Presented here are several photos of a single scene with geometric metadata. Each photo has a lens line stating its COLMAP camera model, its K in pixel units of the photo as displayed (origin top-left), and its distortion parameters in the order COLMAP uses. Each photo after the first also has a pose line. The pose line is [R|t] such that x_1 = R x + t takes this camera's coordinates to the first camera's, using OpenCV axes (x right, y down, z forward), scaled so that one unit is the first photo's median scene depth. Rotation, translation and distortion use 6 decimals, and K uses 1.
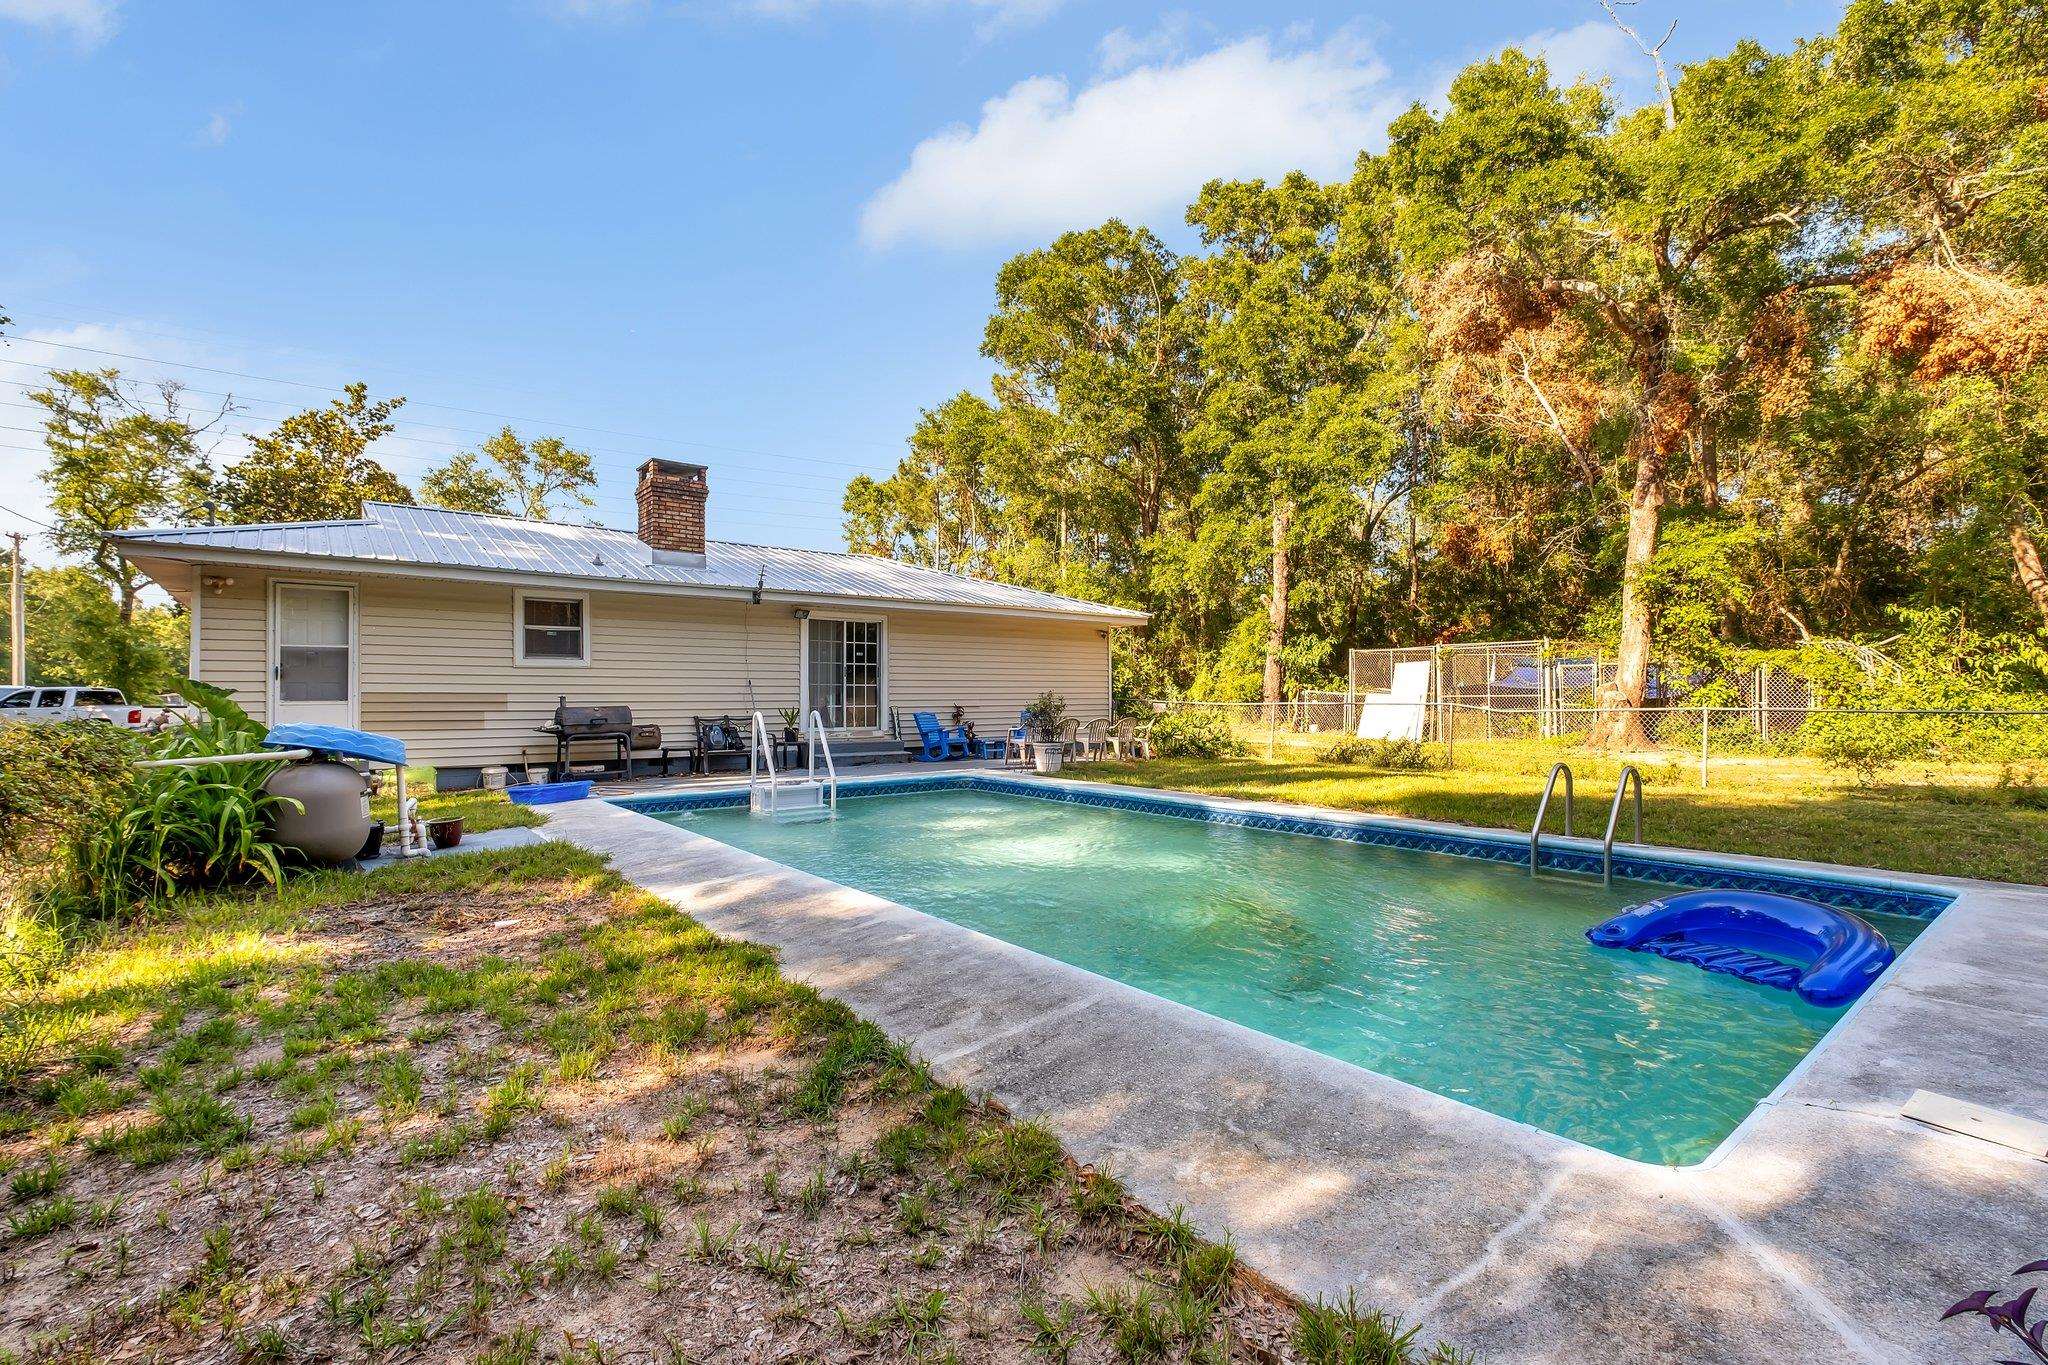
lens RADIAL K [[913.1, 0, 1005.3], [0, 913.1, 678.7], [0, 0, 1]] dist [0.000044, -0.000843]
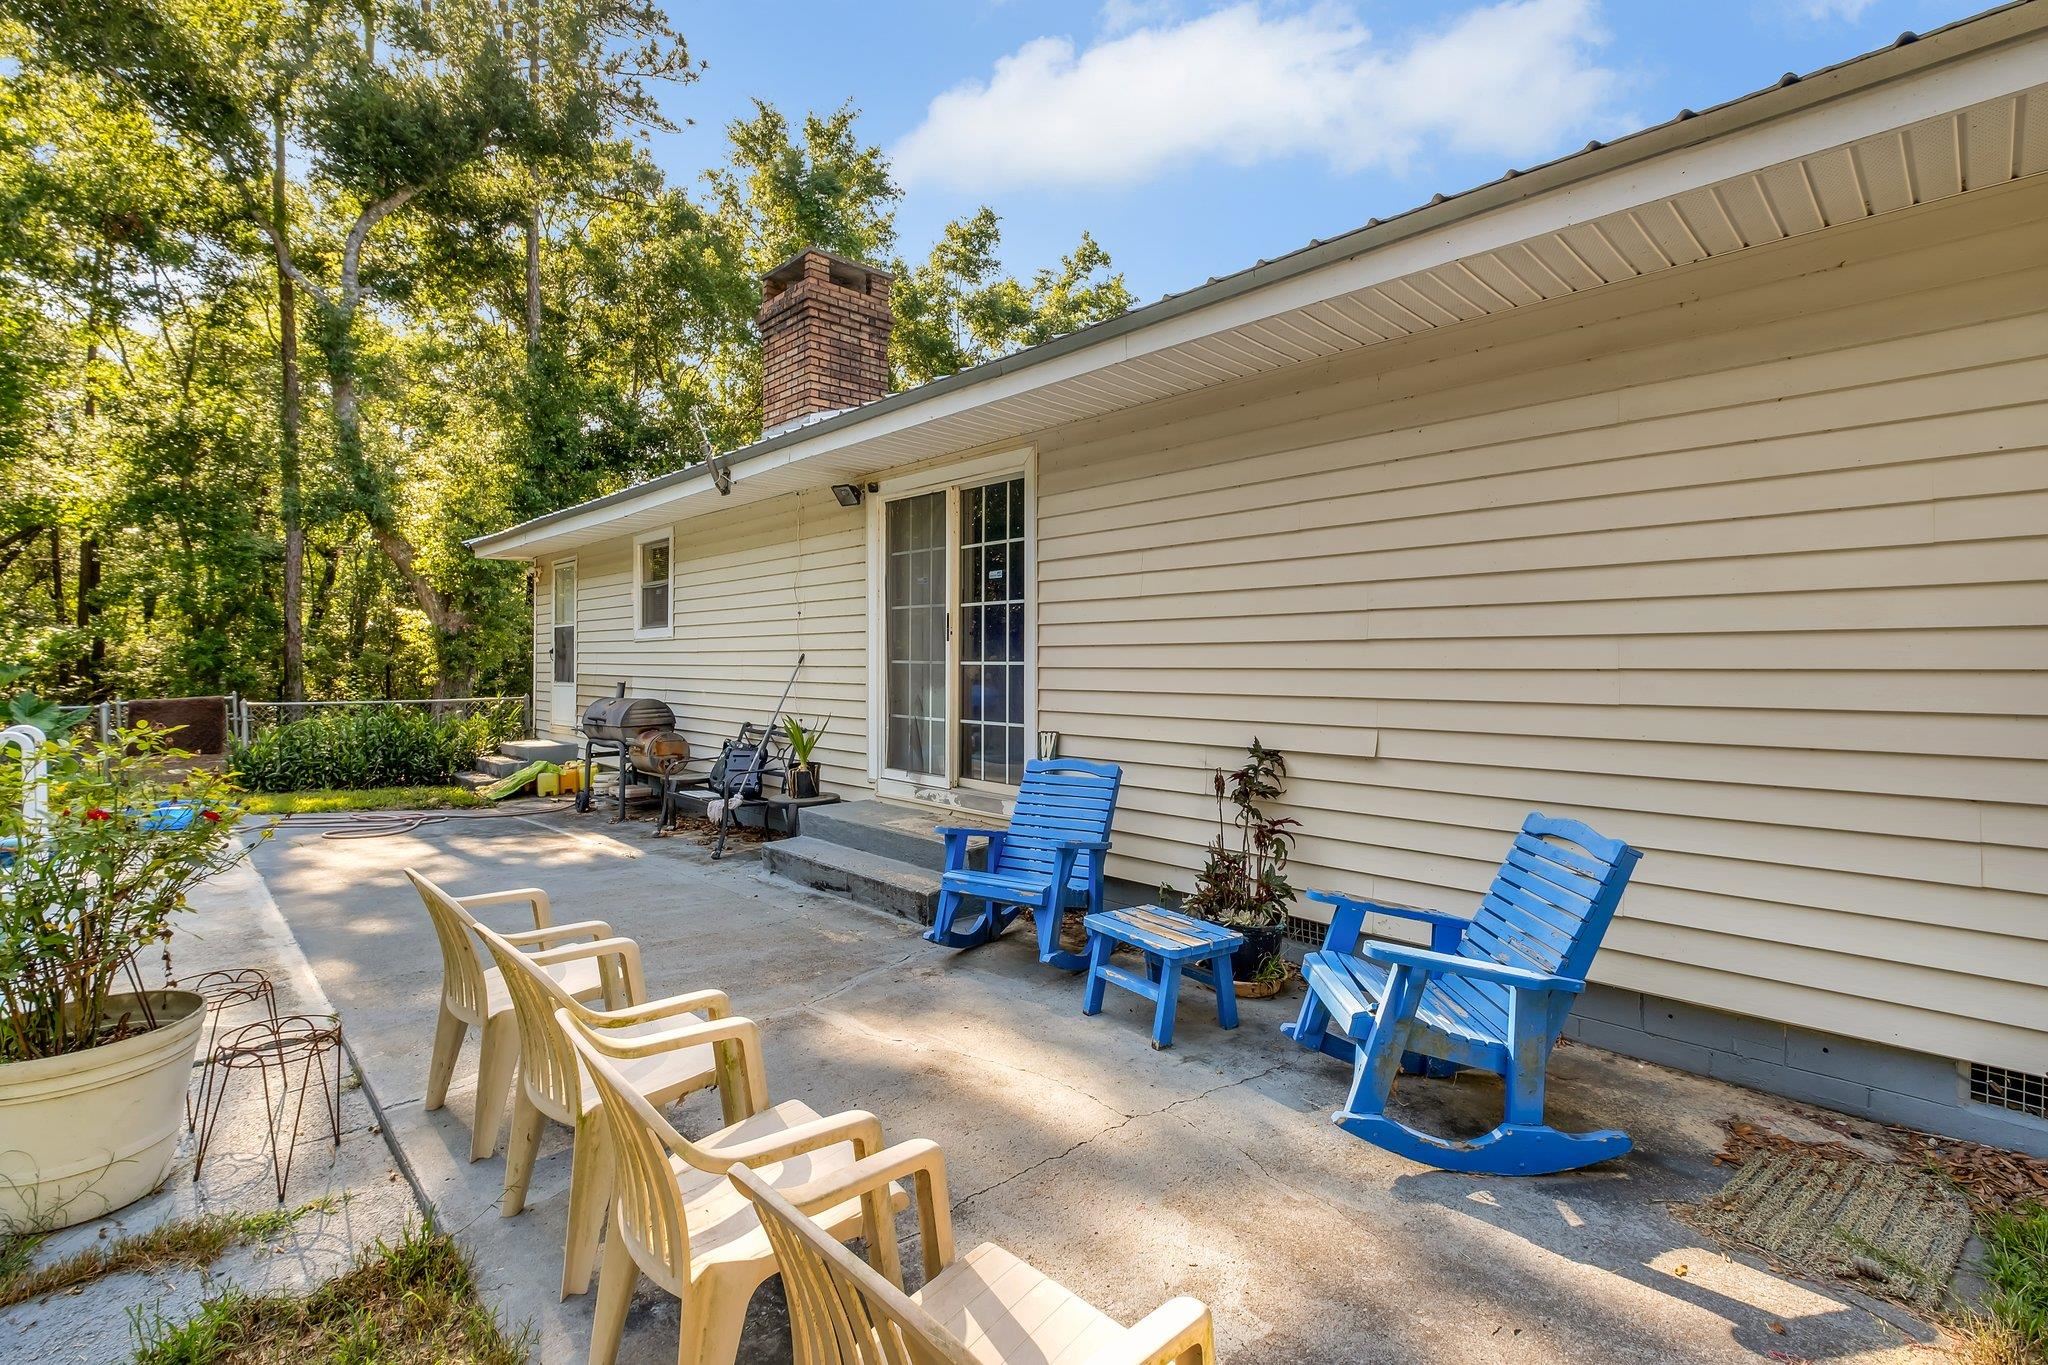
lens RADIAL K [[913.1, 0, 1031.1], [0, 913.1, 664.5], [0, 0, 1]] dist [0.000044, -0.000843]
pose [[0.108106, 0.010565, -0.994083, 0.129299], [0.022055, 0.999672, 0.013023, 0.001953], [0.993895, -0.023332, 0.107838, 0.659080]]
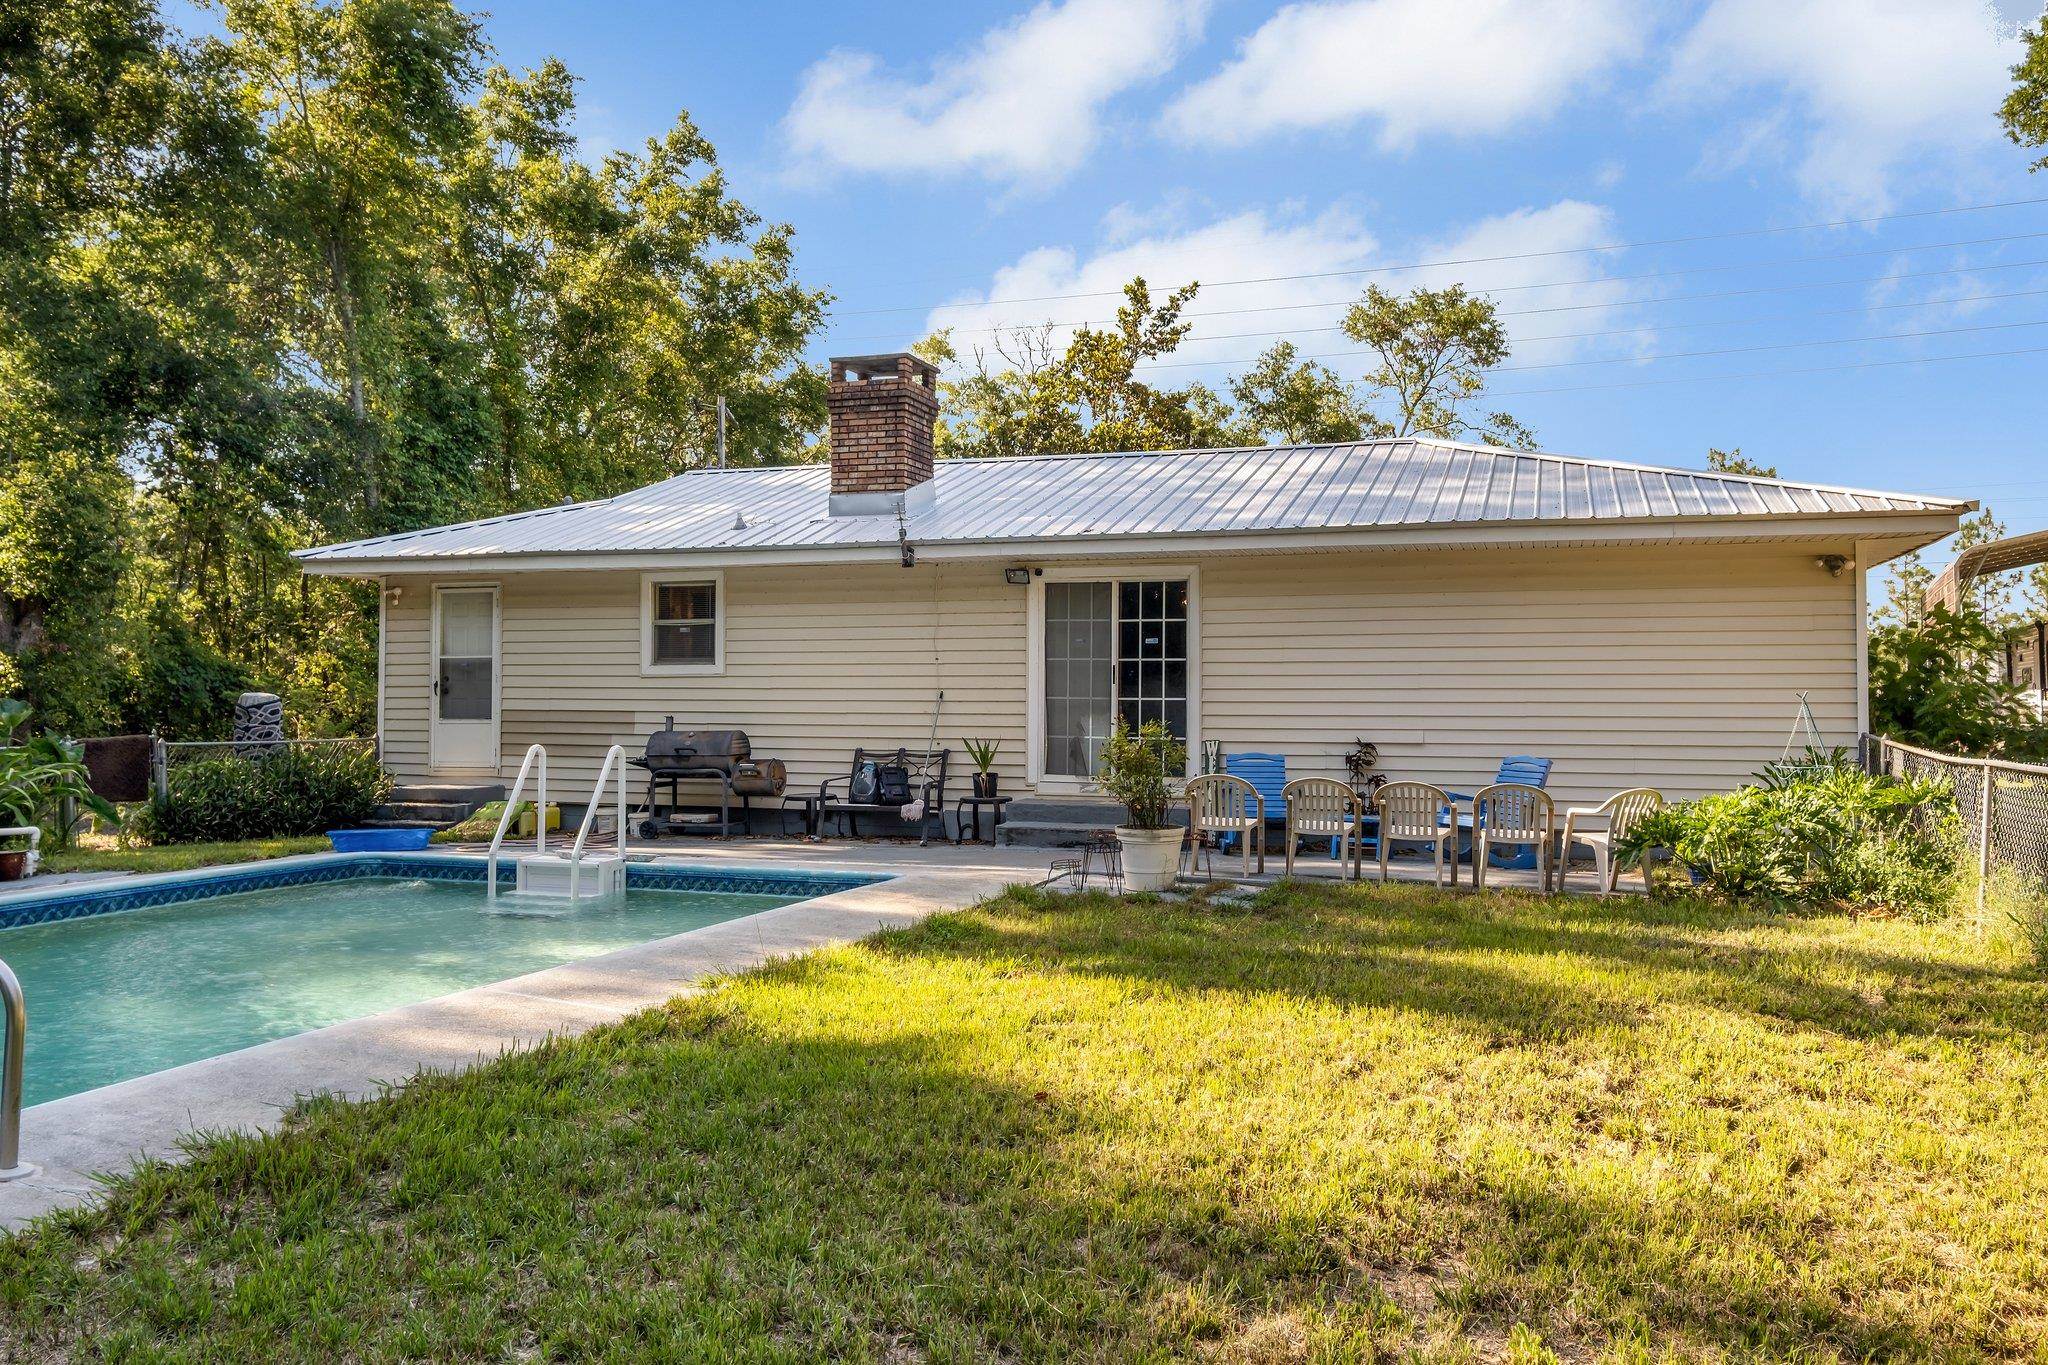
lens RADIAL K [[1607.1, 0, 1012.5], [0, 1607.1, 674.2], [0, 0, 1]] dist [-0.002013, 0.017965]
pose [[0.543828, -0.011098, -0.839123, 0.396156], [0.009863, 0.999928, -0.006833, -0.001570], [0.839139, -0.004560, 0.543898, 0.283572]]
